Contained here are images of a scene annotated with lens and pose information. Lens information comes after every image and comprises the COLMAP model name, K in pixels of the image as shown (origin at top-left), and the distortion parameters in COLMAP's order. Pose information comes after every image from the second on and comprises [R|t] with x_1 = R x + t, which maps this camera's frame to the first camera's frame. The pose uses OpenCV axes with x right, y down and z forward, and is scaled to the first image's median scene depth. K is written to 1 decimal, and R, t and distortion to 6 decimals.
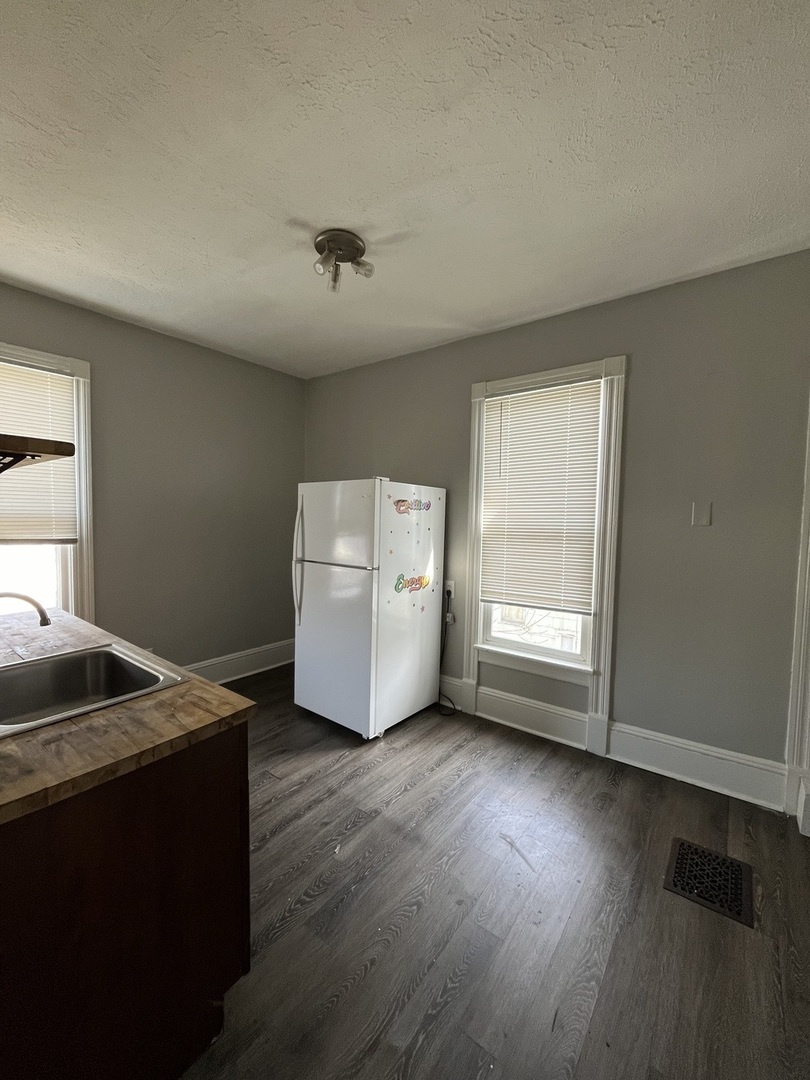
lens RADIAL K [[435.1, 0, 402.5], [0, 435.1, 539.1], [0, 0, 1]] dist [-0.004257, -0.000241]
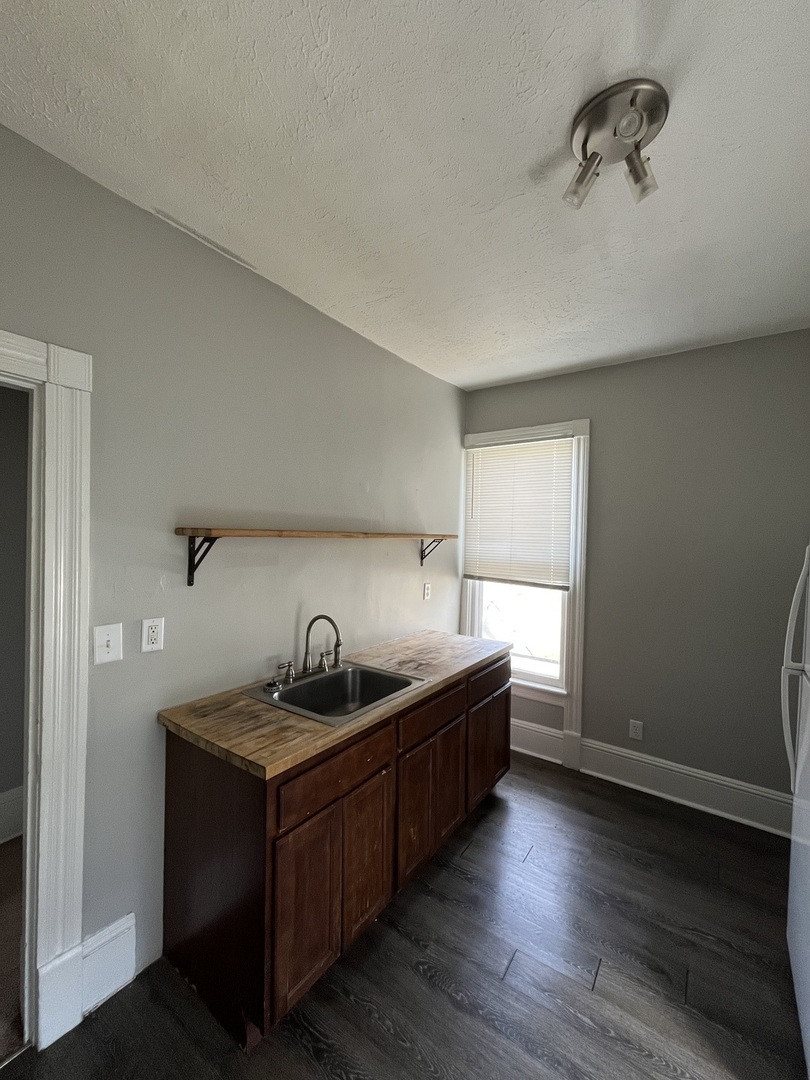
lens RADIAL K [[435.1, 0, 402.5], [0, 435.1, 539.1], [0, 0, 1]] dist [-0.004257, -0.000241]
pose [[0.044841, -0.006213, -0.998975, 0.486402], [-0.082984, 0.996501, -0.009922, -0.116825], [0.995542, 0.083344, 0.044168, 0.868902]]
